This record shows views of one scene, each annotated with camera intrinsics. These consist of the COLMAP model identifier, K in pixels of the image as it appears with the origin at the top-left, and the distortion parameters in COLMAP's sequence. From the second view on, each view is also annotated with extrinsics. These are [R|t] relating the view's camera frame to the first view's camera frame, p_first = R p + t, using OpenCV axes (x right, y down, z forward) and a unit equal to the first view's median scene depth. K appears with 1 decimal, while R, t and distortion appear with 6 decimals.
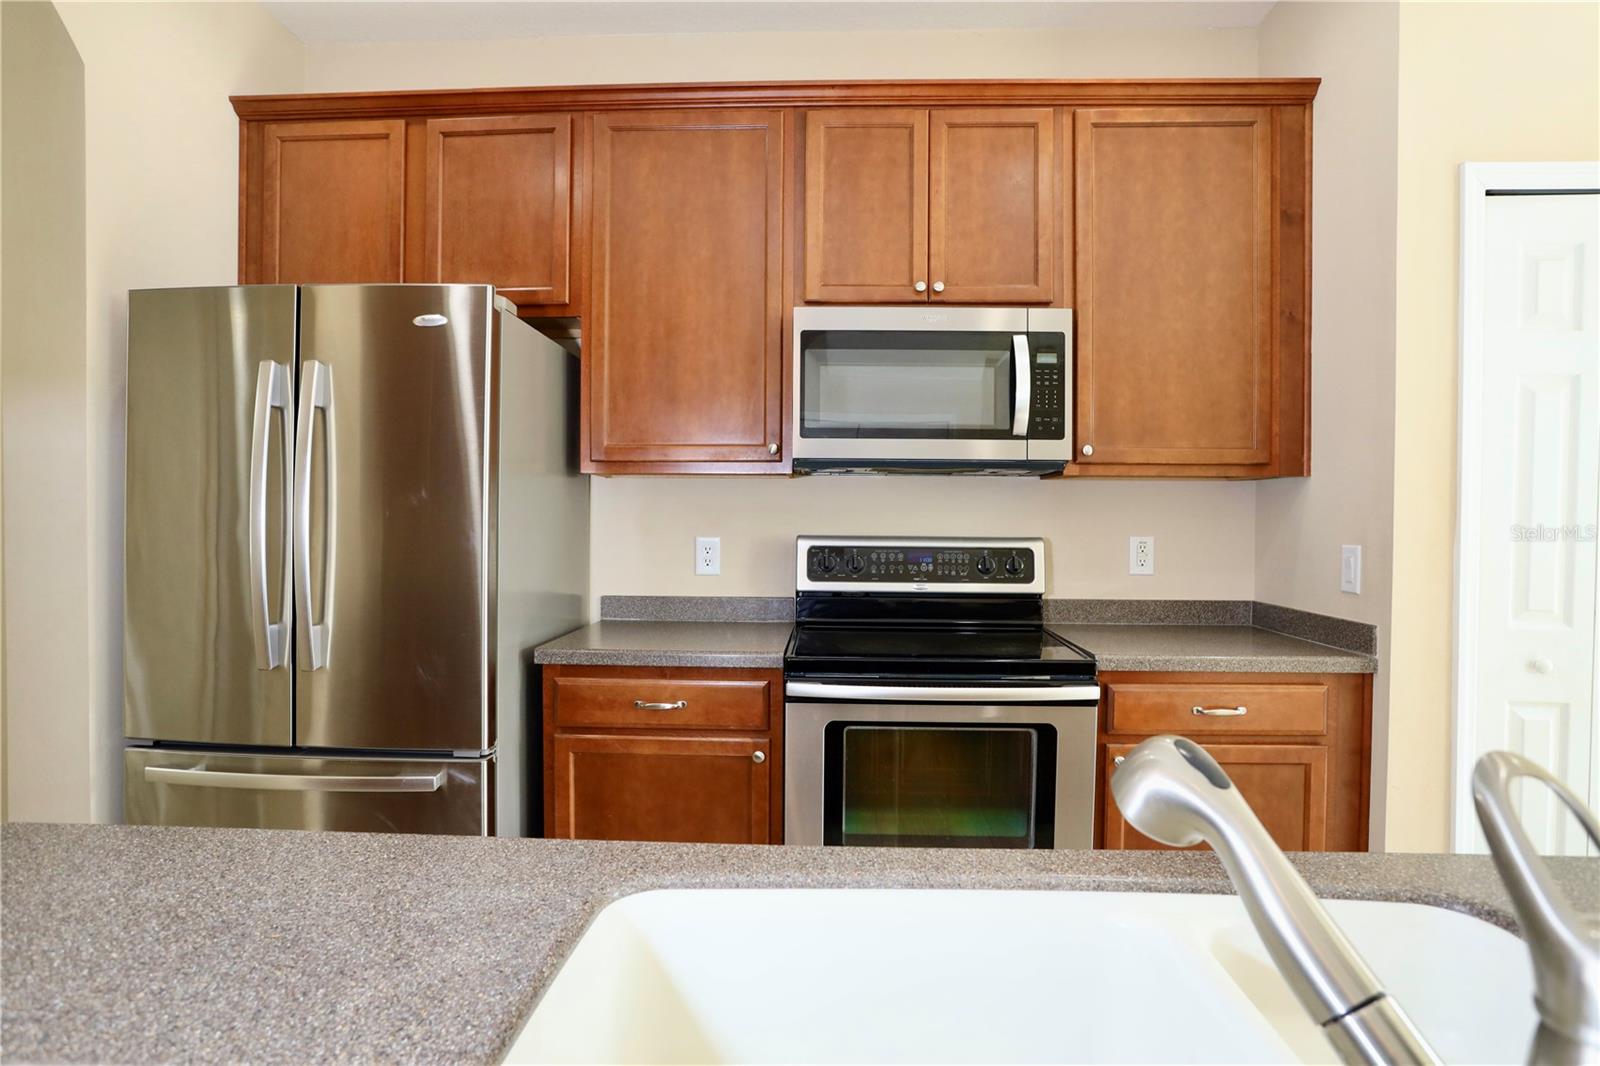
lens RADIAL K [[891.8, 0, 796.2], [0, 891.8, 526.8], [0, 0, 1]] dist [-0.059040, 0.028202]
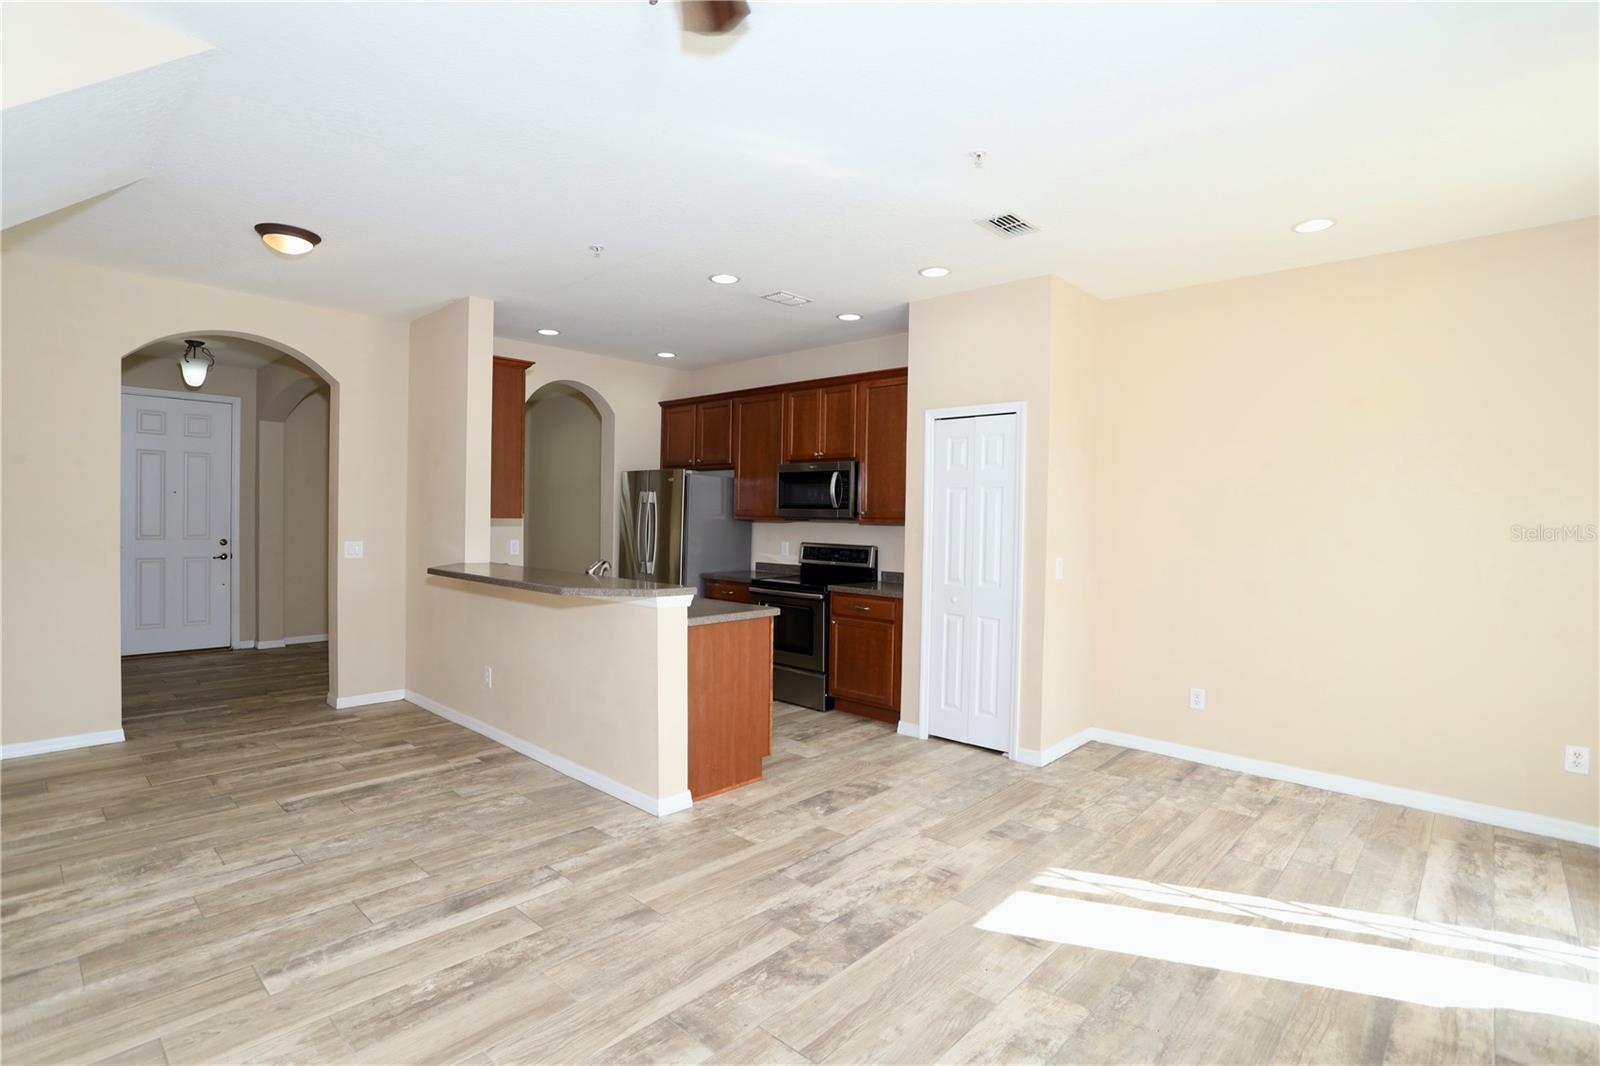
lens RADIAL K [[776.2, 0, 797.8], [0, 776.2, 536.4], [0, 0, 1]] dist [-0.063101, 0.025668]
pose [[0.762456, 0.023226, -0.646623, 1.652668], [-0.021091, 0.999717, 0.011039, -0.036830], [0.646696, 0.005221, 0.762730, -0.878018]]
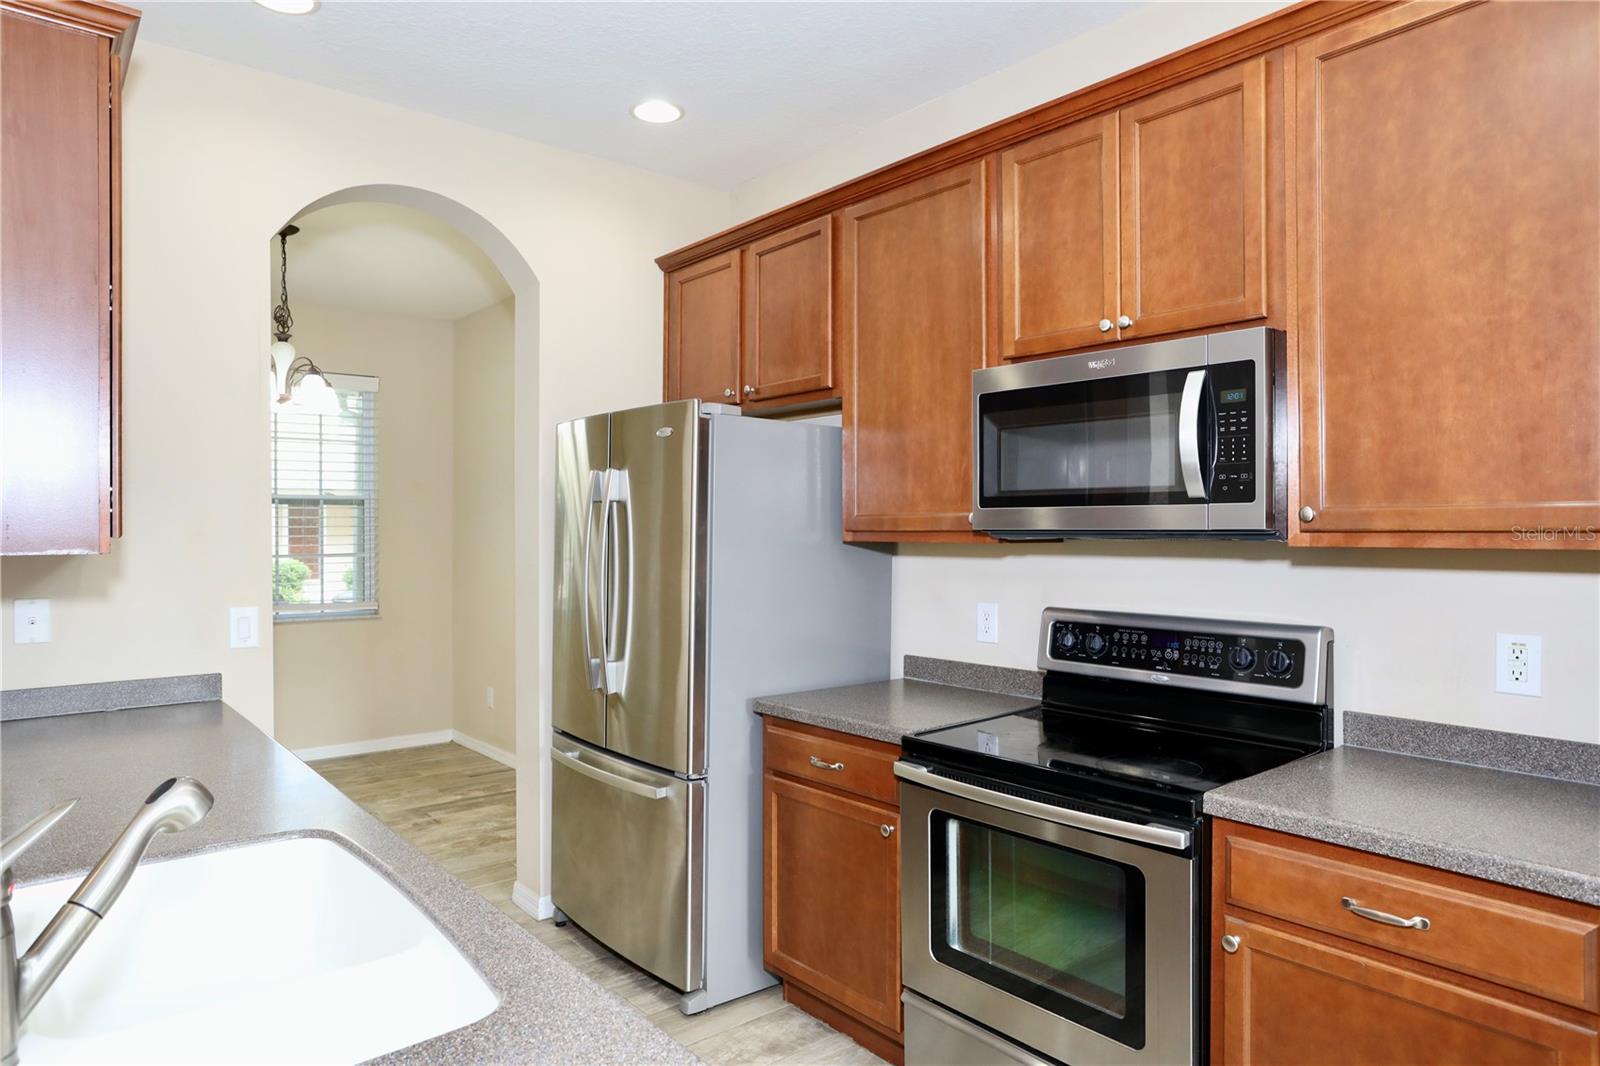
lens RADIAL K [[997.0, 0, 787.3], [0, 997.0, 530.7], [0, 0, 1]] dist [-0.051541, 0.031448]
pose [[0.662607, -0.005929, -0.748944, 0.638474], [-0.004599, 0.999918, -0.011984, -0.059717], [0.748953, 0.011385, 0.662525, 0.144308]]
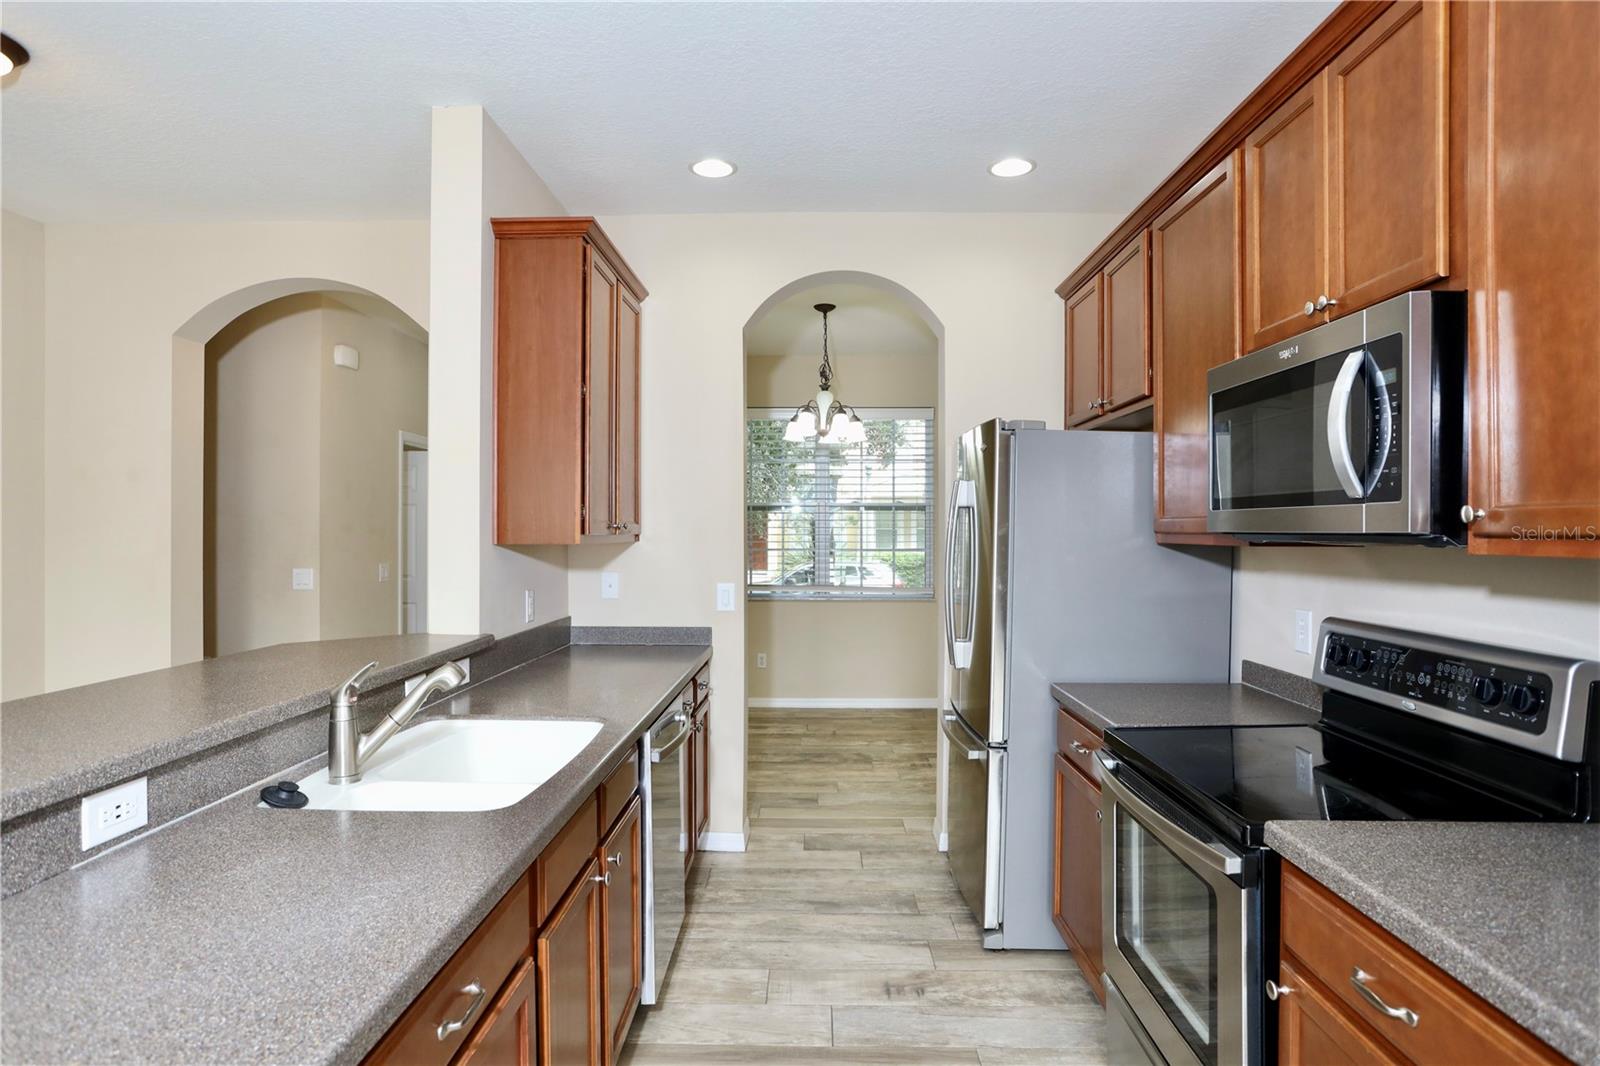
lens RADIAL K [[891.8, 0, 781.5], [0, 891.8, 533.3], [0, 0, 1]] dist [-0.059040, 0.028202]
pose [[0.006948, -0.002009, -0.999974, 0.885711], [-0.015301, 0.999881, -0.002115, -0.064159], [0.999859, 0.015315, 0.006916, 0.529675]]
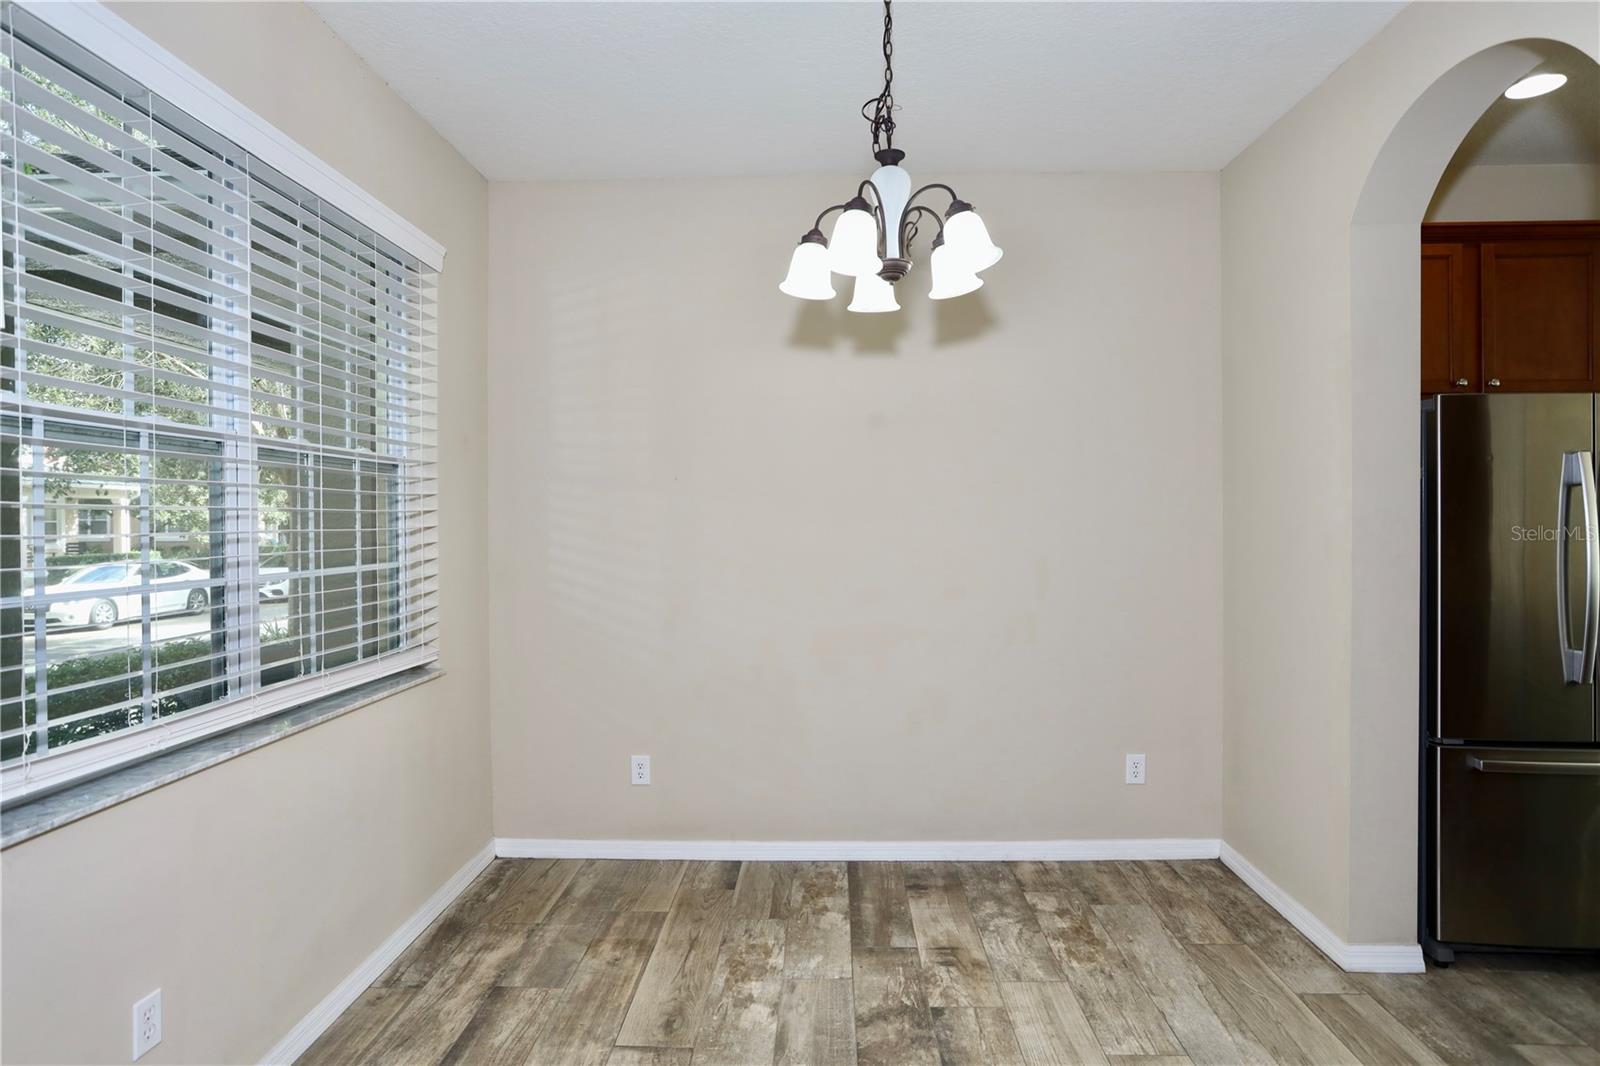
lens RADIAL K [[891.8, 0, 803.5], [0, 891.8, 522.1], [0, 0, 1]] dist [-0.059040, 0.028202]
pose [[0.999840, -0.007903, 0.016022, -1.448147], [0.008141, 0.999858, -0.014783, -0.053432], [-0.015902, 0.014911, 0.999762, -0.235004]]
